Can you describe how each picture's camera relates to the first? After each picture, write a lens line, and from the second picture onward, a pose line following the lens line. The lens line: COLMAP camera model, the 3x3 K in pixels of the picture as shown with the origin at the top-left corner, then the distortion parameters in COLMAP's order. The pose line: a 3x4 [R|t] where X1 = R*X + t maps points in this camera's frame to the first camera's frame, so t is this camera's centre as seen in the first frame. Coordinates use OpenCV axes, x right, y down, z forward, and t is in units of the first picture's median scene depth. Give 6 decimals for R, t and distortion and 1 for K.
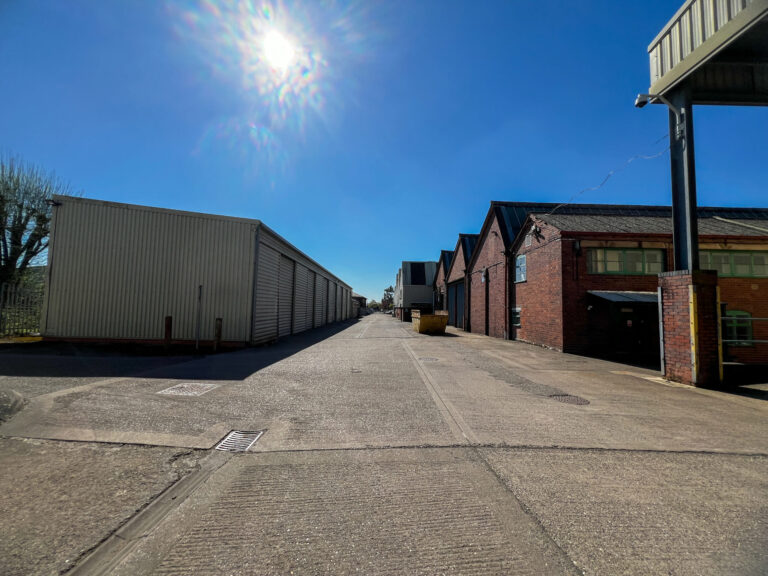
lens RADIAL K [[307.0, 0, 384.5], [0, 307.0, 289.4], [0, 0, 1]] dist [-0.003653, -0.000810]
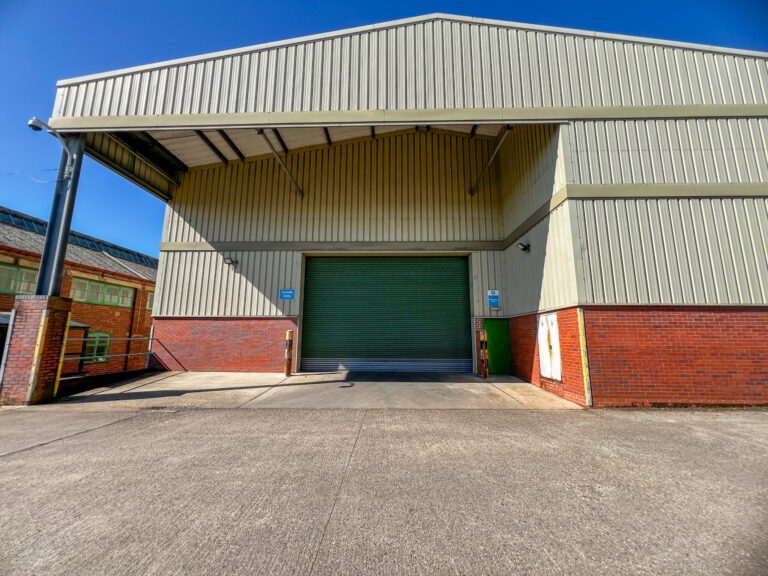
lens RADIAL K [[307.0, 0, 383.9], [0, 307.0, 287.3], [0, 0, 1]] dist [-0.003653, -0.000810]
pose [[0.036815, 0.142017, 0.989179, -0.038414], [-0.067240, 0.987959, -0.139339, -0.020723], [-0.997057, -0.061383, 0.045921, -0.231563]]
